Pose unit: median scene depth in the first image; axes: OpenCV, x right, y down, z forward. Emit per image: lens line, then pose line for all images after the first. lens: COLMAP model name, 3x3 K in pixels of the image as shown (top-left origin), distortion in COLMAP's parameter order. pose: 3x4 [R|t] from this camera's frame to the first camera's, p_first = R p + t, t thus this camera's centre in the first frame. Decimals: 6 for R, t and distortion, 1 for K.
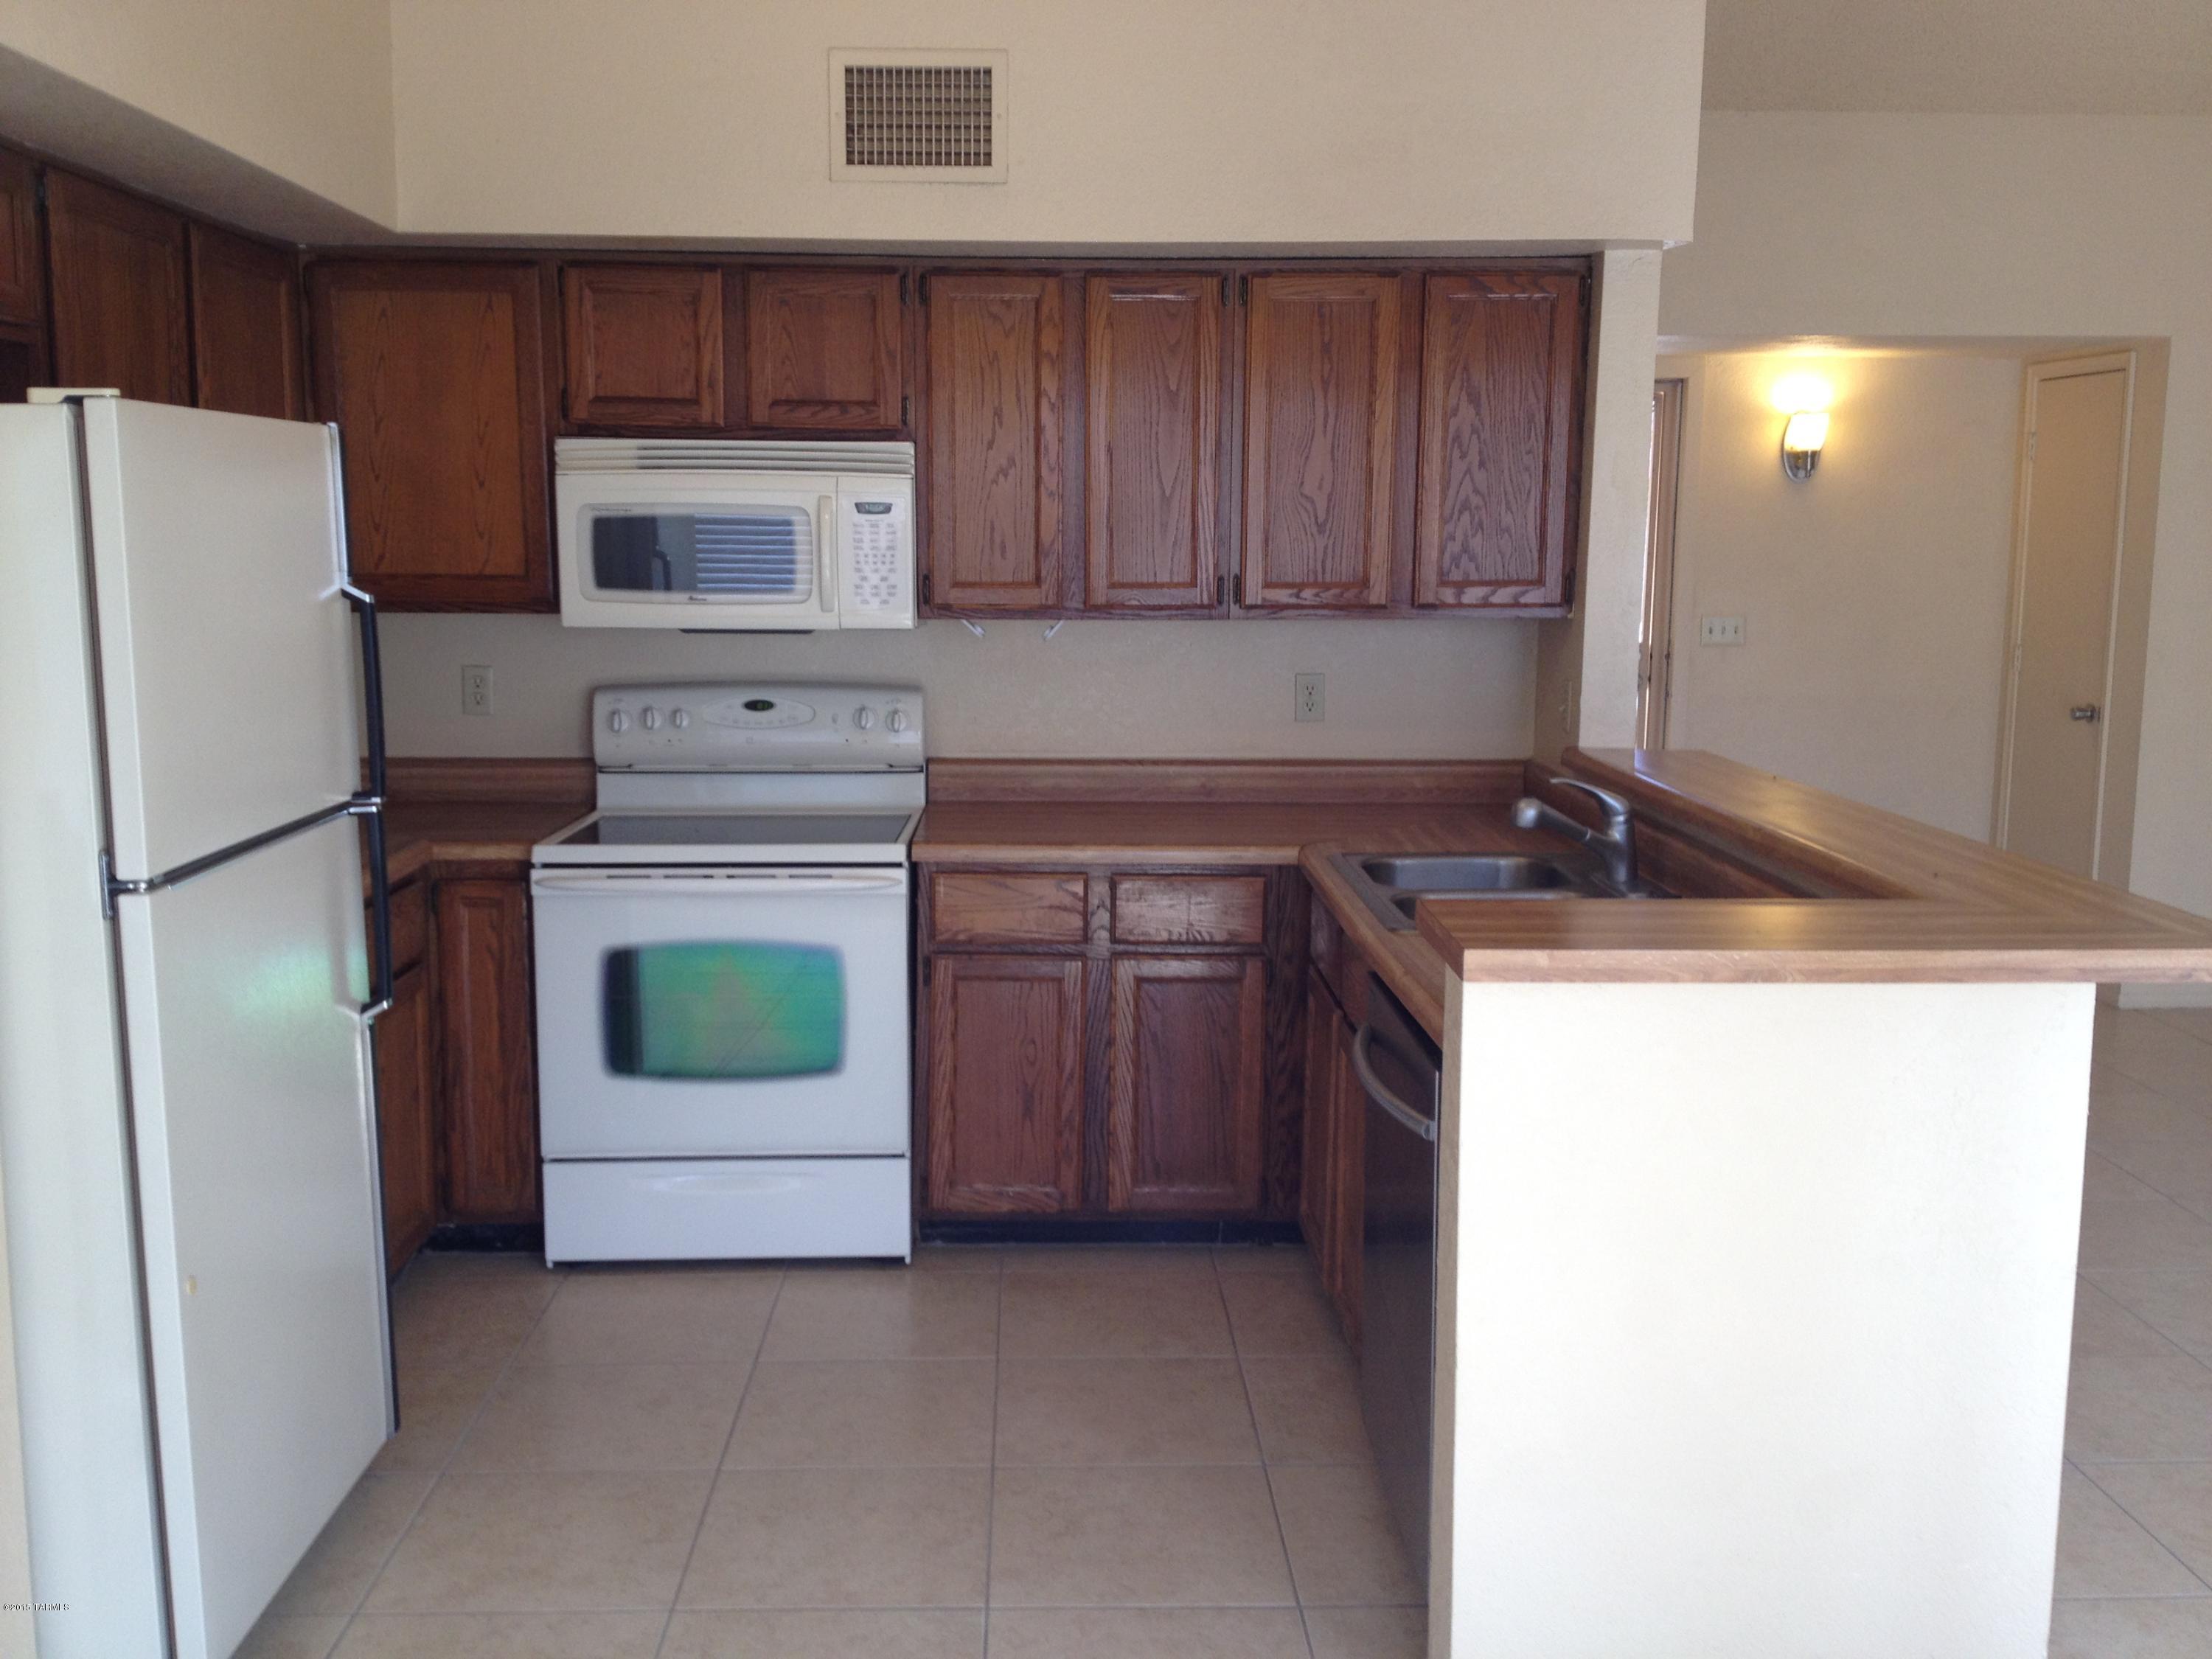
lens RADIAL K [[2090.1, 0, 1106.0], [0, 2090.1, 829.5], [0, 0, 1]] dist [0.151269, -0.376166]
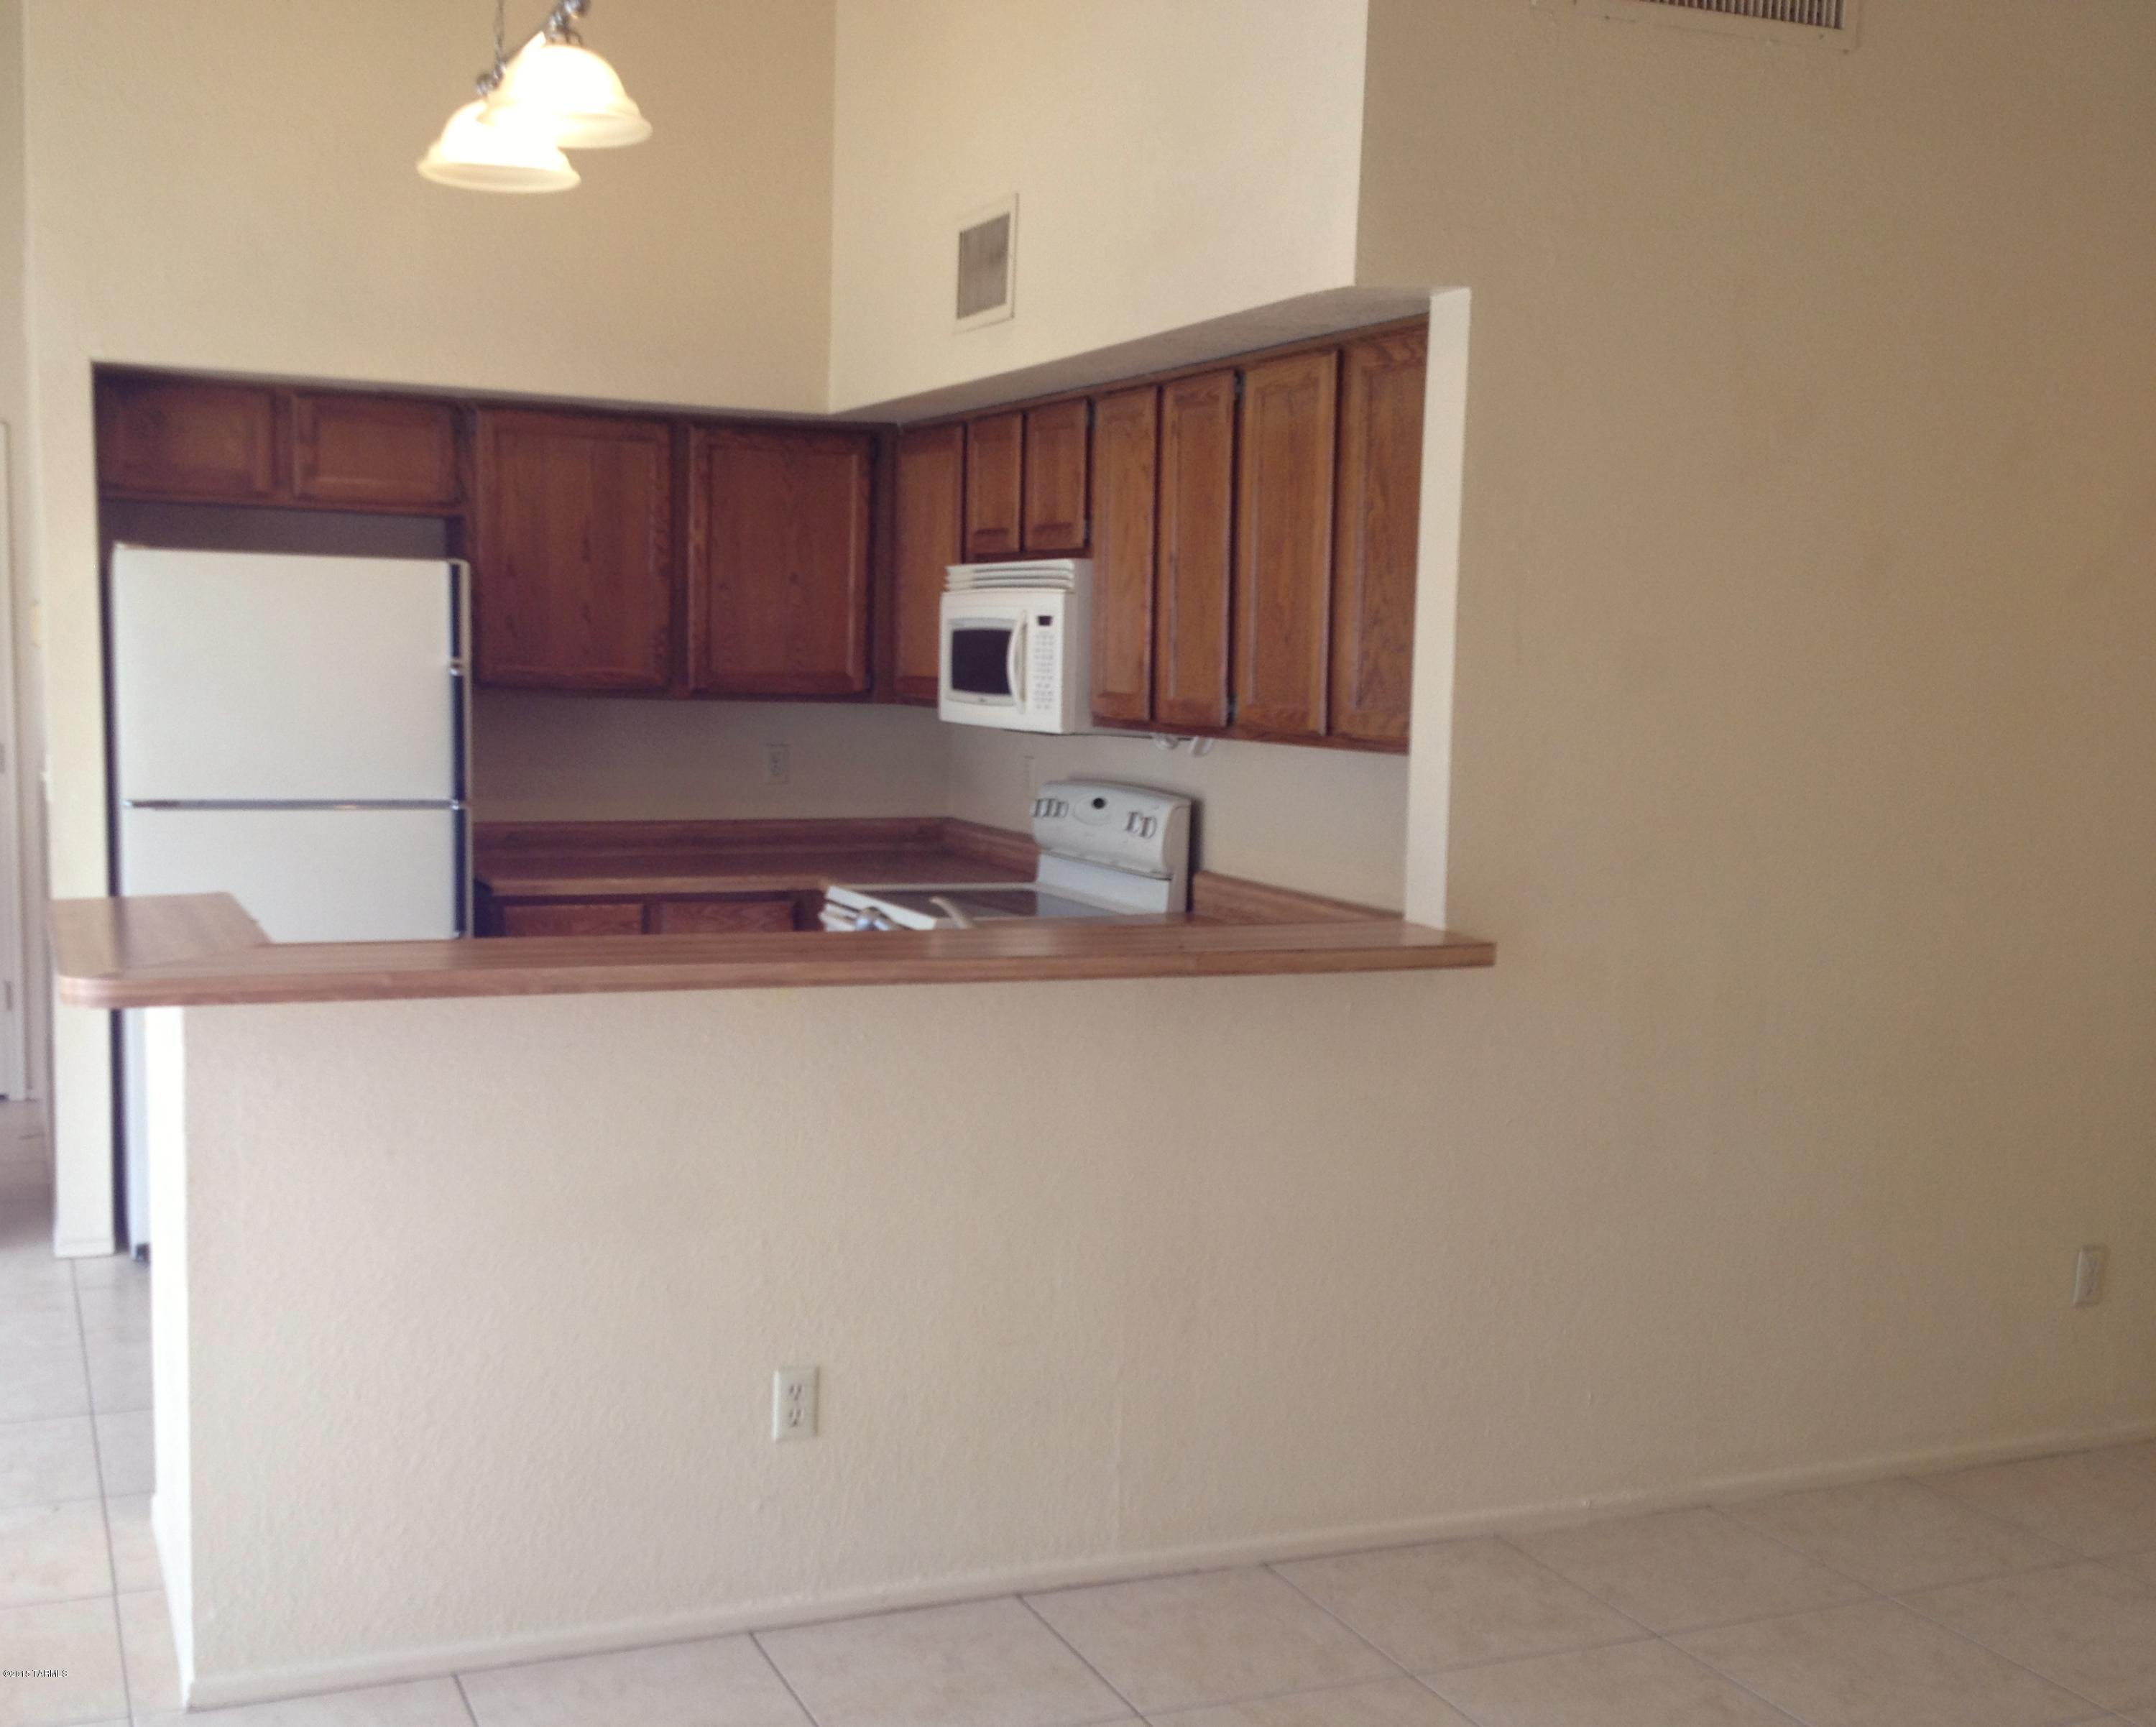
lens RADIAL K [[2395.1, 0, 917.1], [0, 2395.1, 928.8], [0, 0, 1]] dist [0.163557, 0.006372]
pose [[0.318360, 0.118851, -0.940490, 1.047173], [-0.155792, 0.985180, 0.071762, -0.074137], [0.935081, 0.123675, 0.332158, 0.539980]]
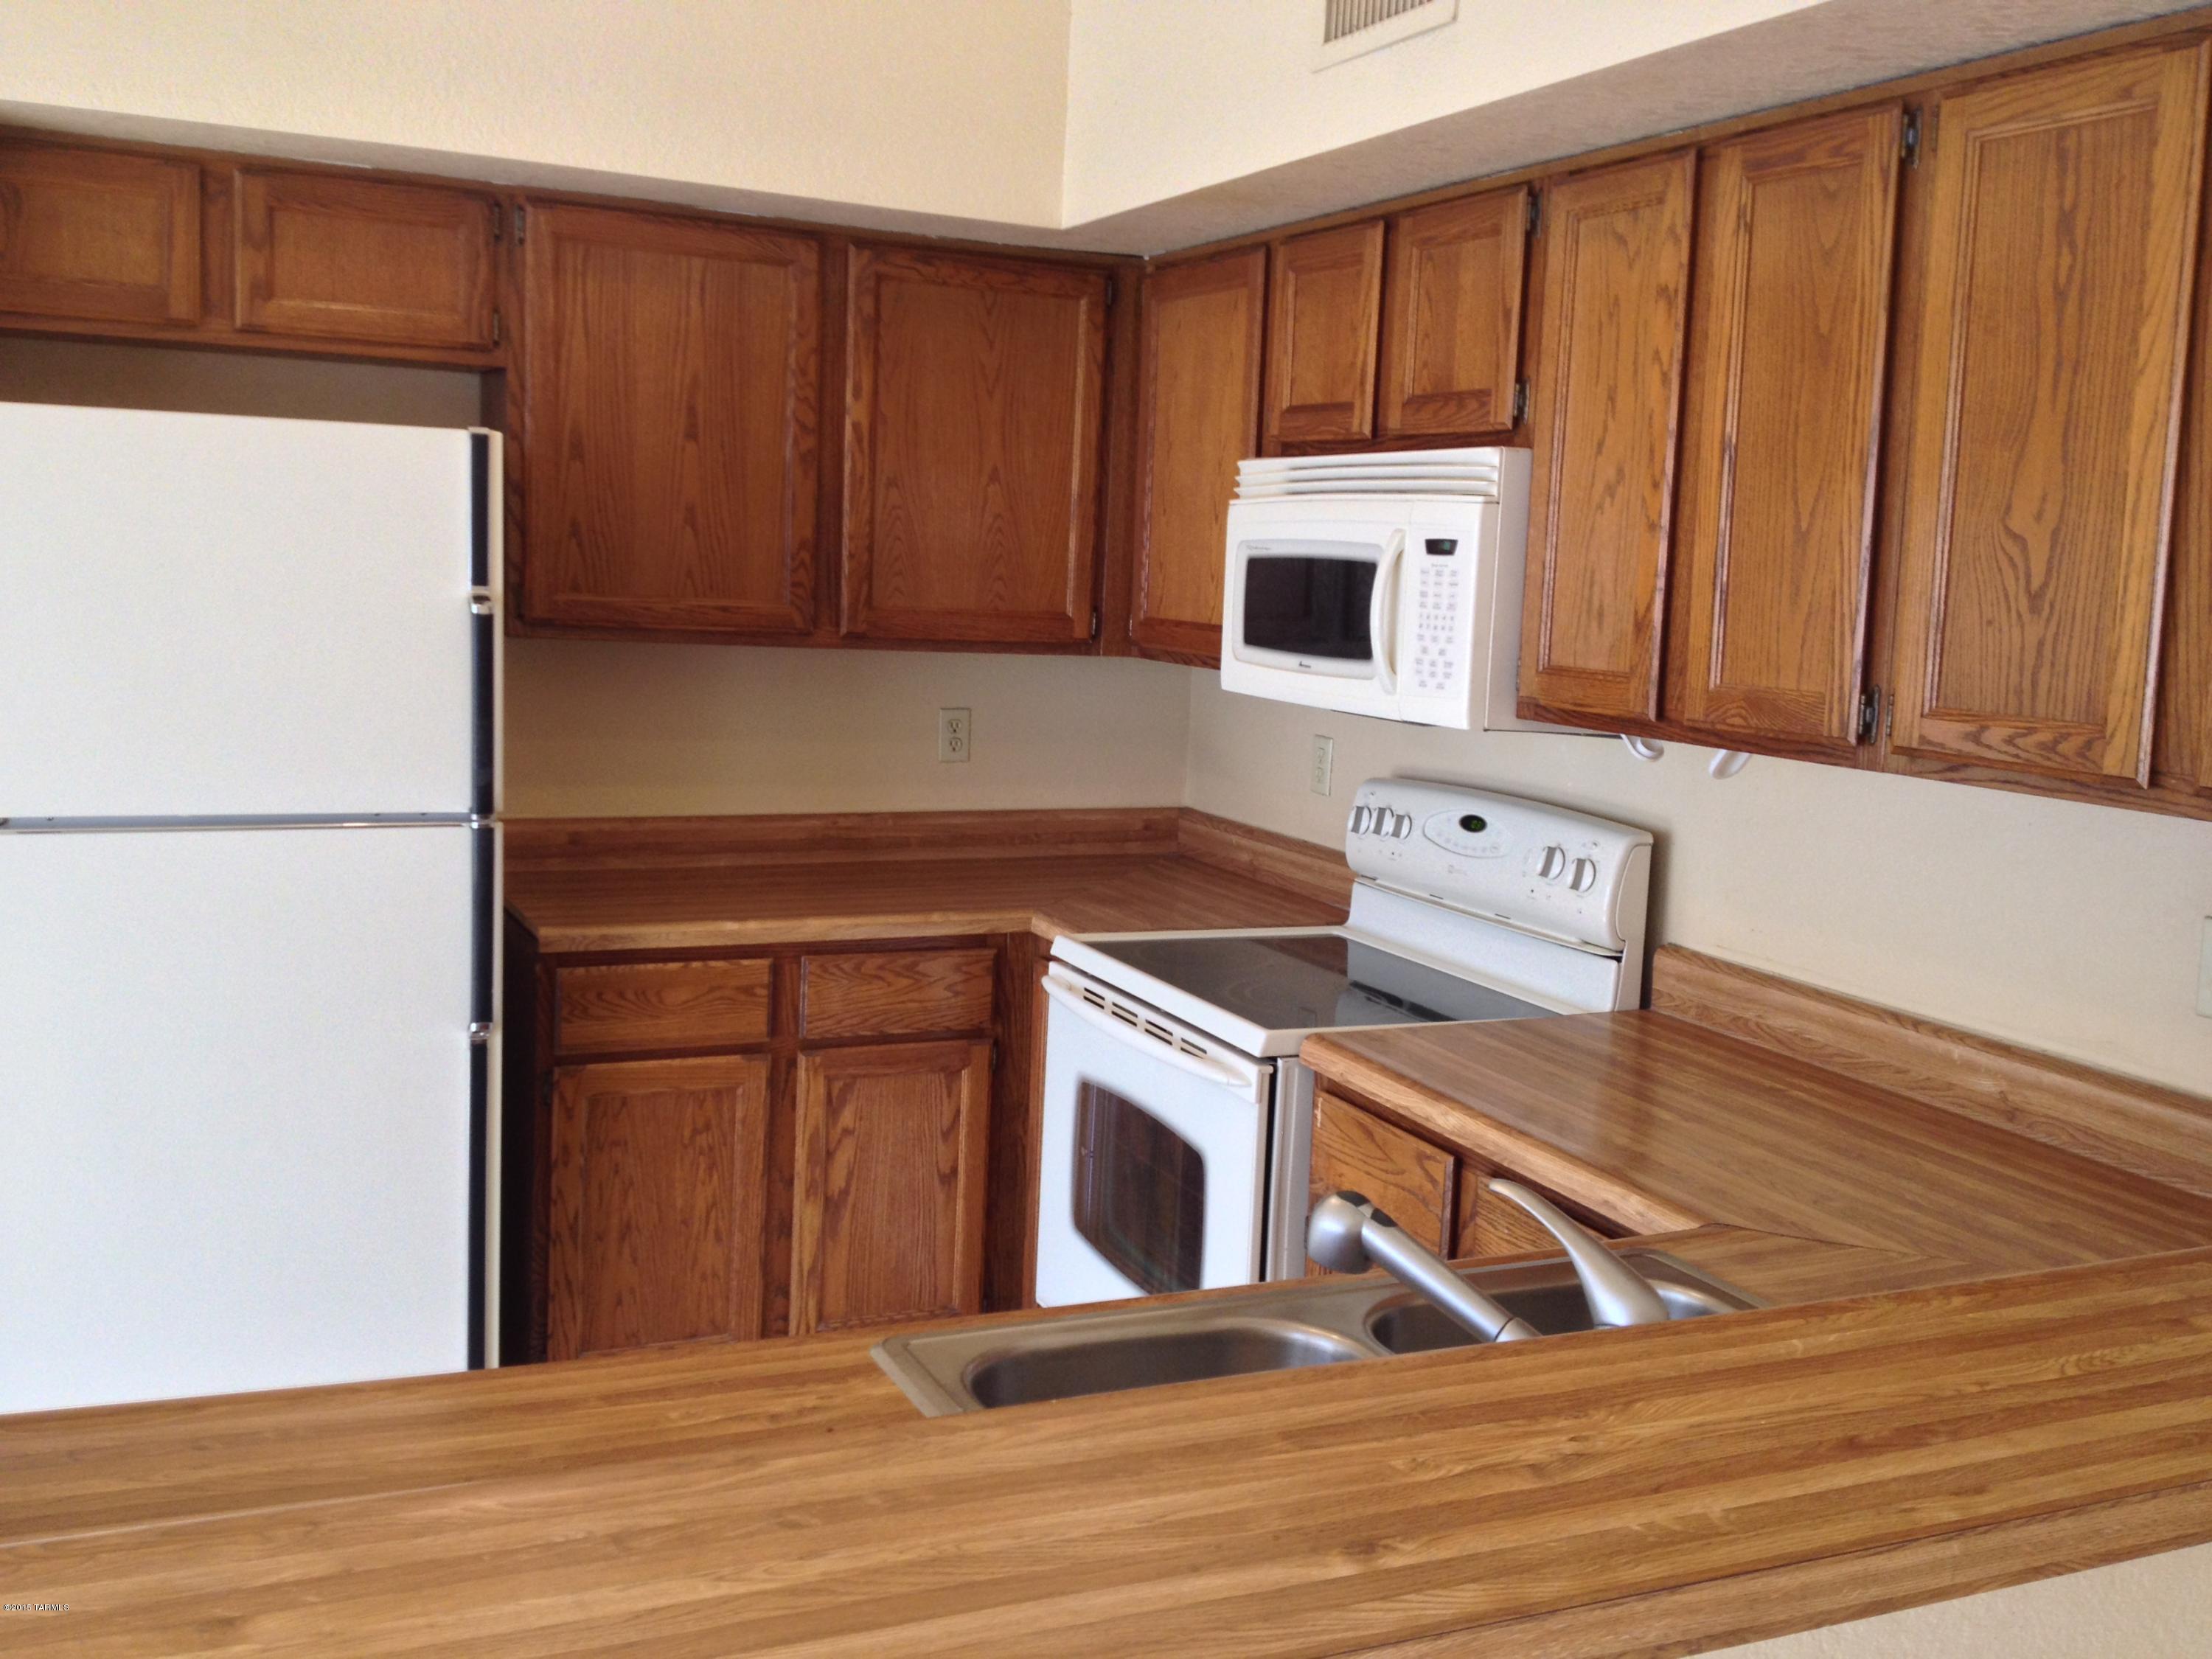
lens RADIAL K [[2090.1, 0, 1106.0], [0, 2090.1, 829.5], [0, 0, 1]] dist [0.151269, -0.376166]
pose [[0.378359, 0.135523, -0.915684, 0.474864], [-0.173944, 0.982011, 0.073466, -0.093946], [0.909169, 0.131481, 0.395127, 0.641611]]
